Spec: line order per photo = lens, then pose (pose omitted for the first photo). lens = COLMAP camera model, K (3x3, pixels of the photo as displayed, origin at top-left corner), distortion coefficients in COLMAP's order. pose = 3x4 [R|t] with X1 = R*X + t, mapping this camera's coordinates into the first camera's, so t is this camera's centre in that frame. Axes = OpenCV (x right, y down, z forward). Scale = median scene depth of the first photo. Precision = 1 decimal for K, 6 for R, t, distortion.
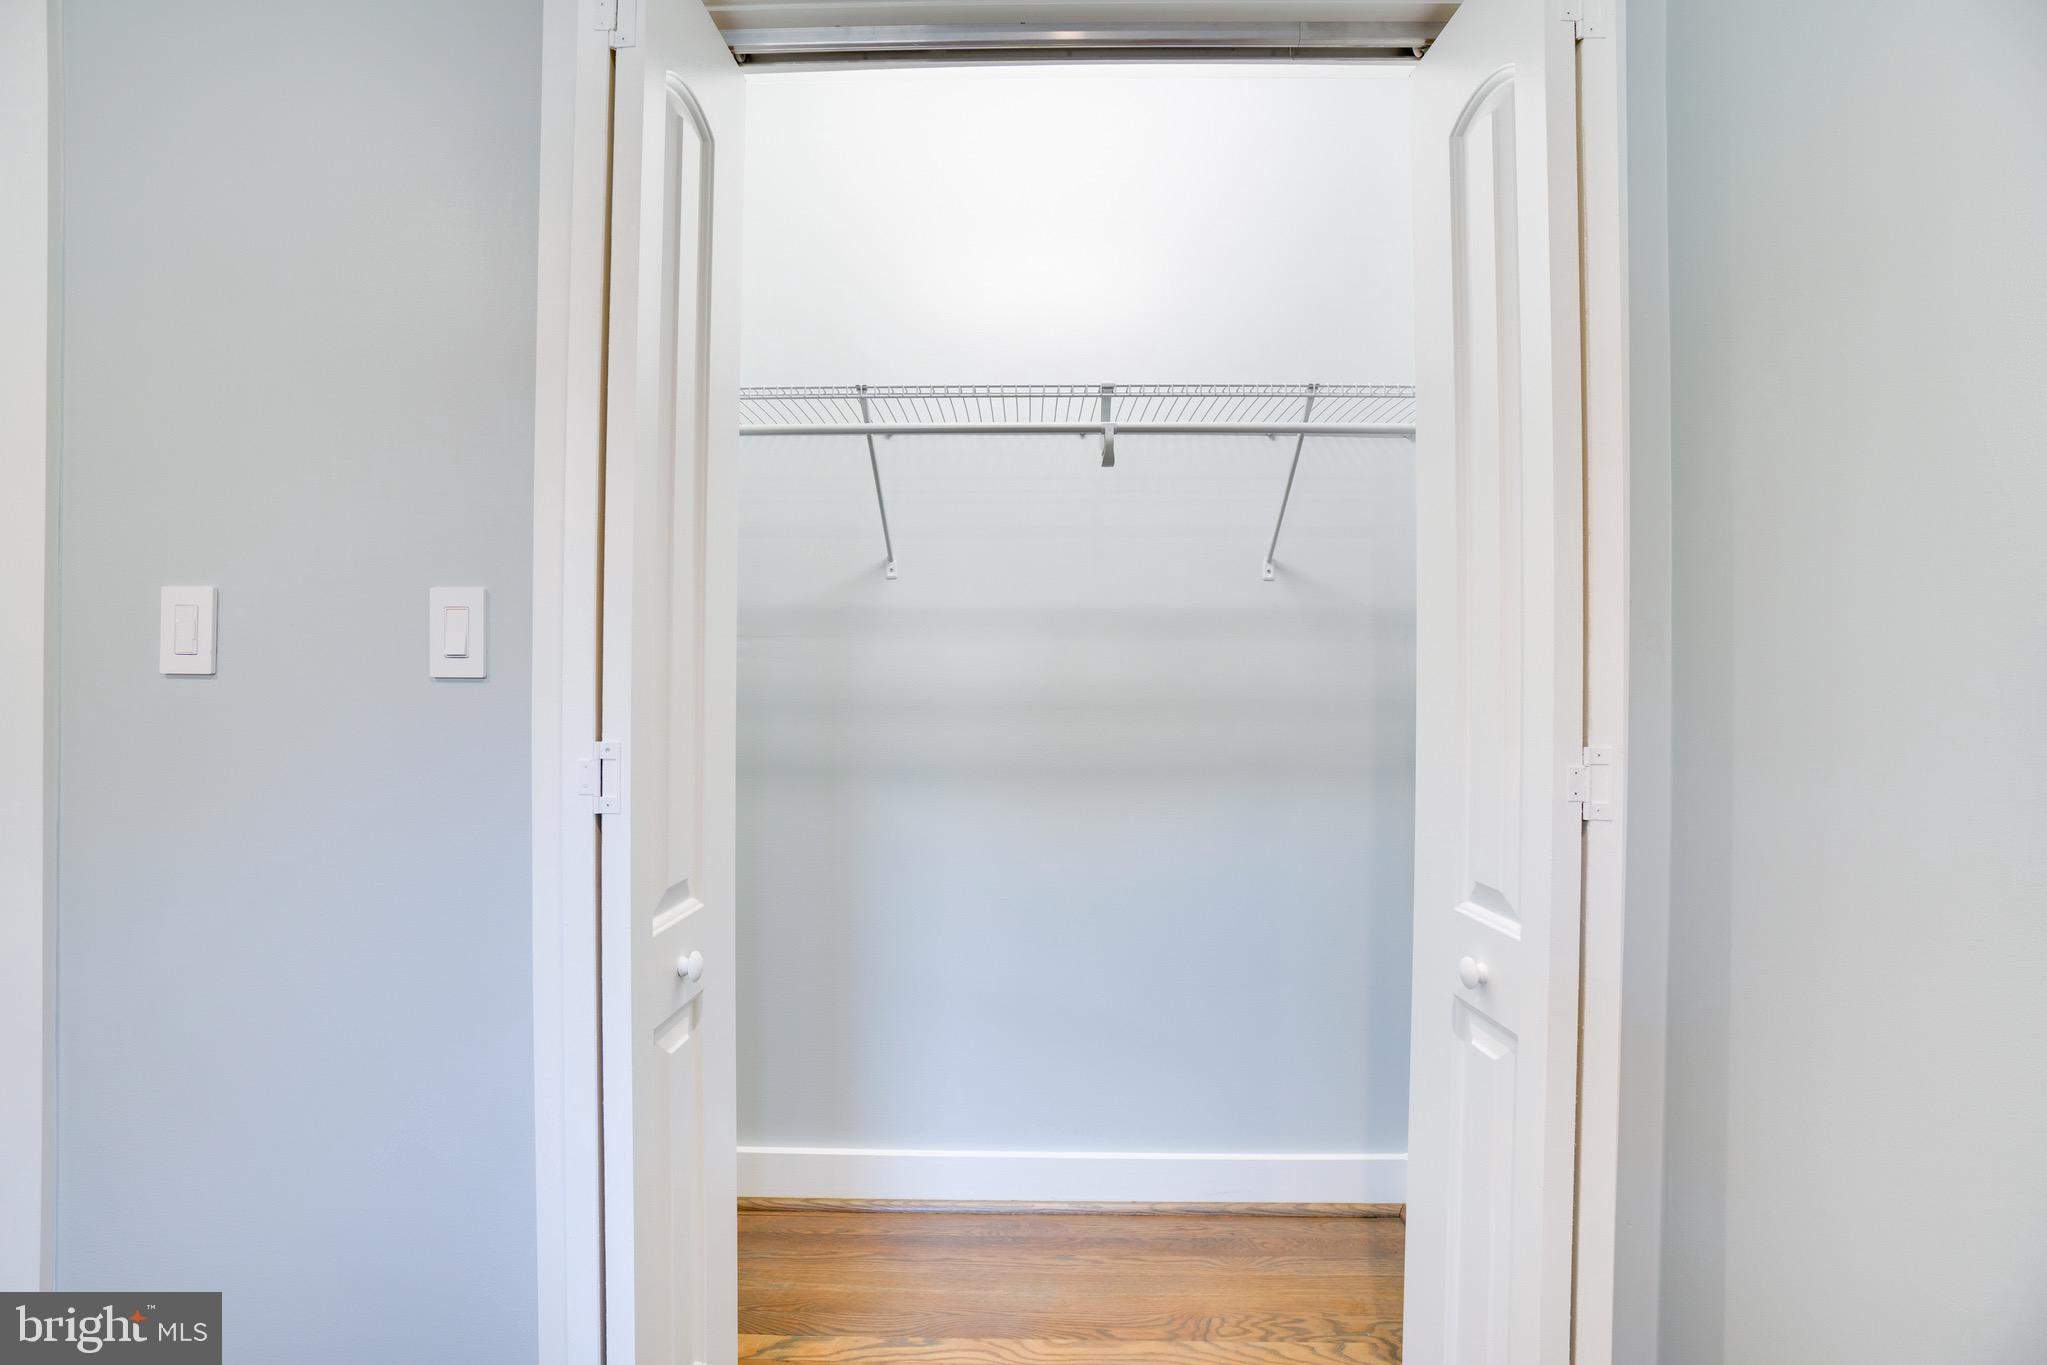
lens RADIAL K [[902.1, 0, 1017.2], [0, 902.1, 676.1], [0, 0, 1]] dist [-0.056603, 0.017800]
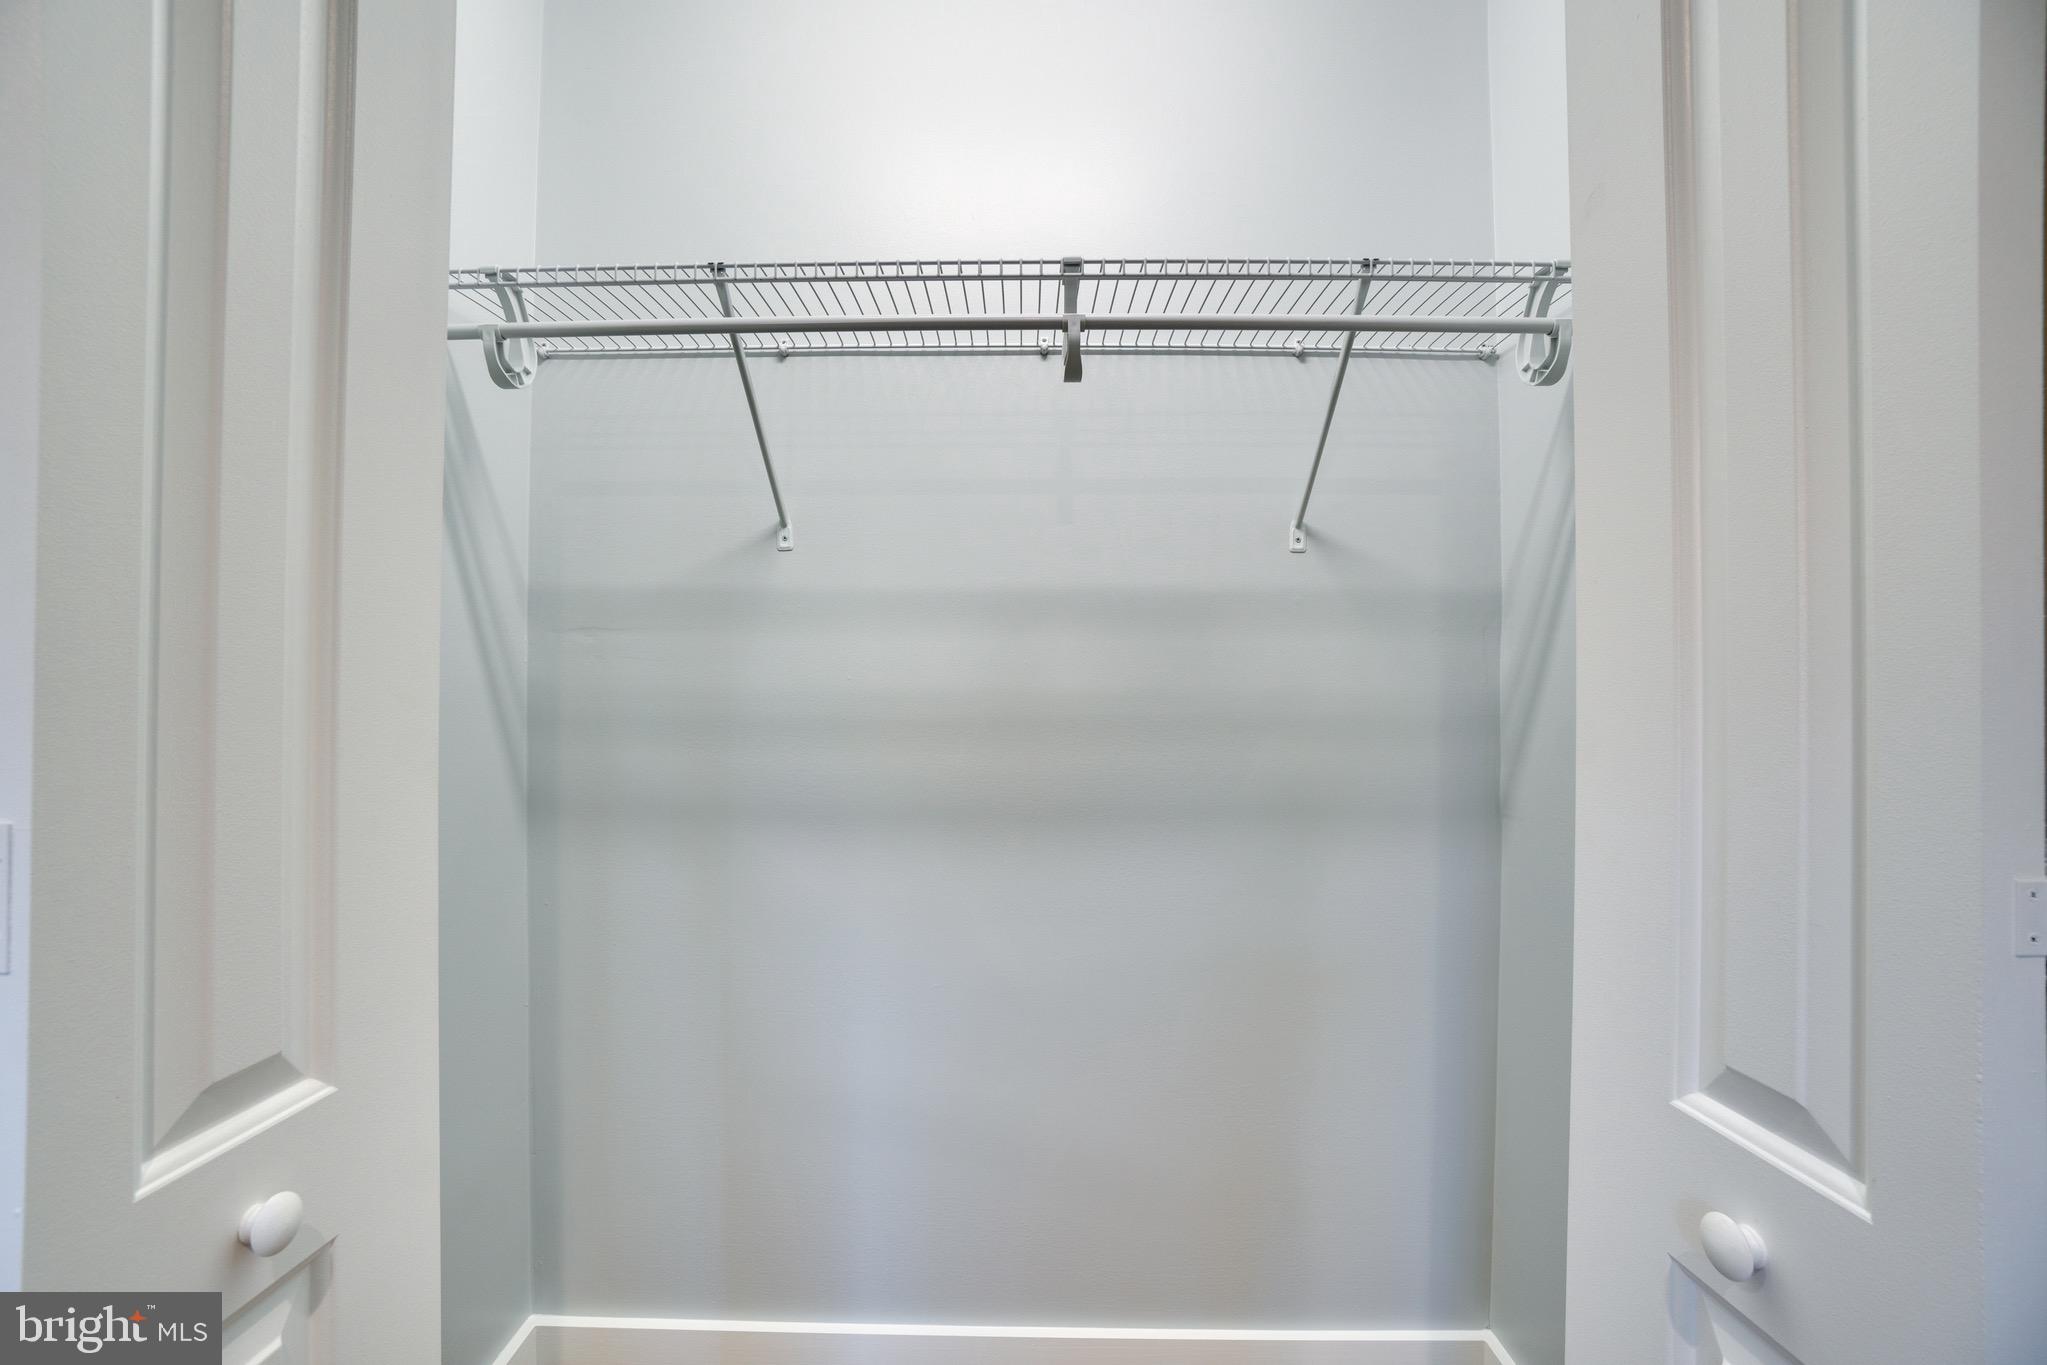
lens RADIAL K [[902.1, 0, 1028.5], [0, 902.1, 679.7], [0, 0, 1]] dist [-0.056603, 0.017800]
pose [[0.999762, 0.002239, 0.021719, 0.052769], [-0.002155, 0.999990, -0.003900, -0.000262], [-0.021727, 0.003852, 0.999757, 0.316500]]
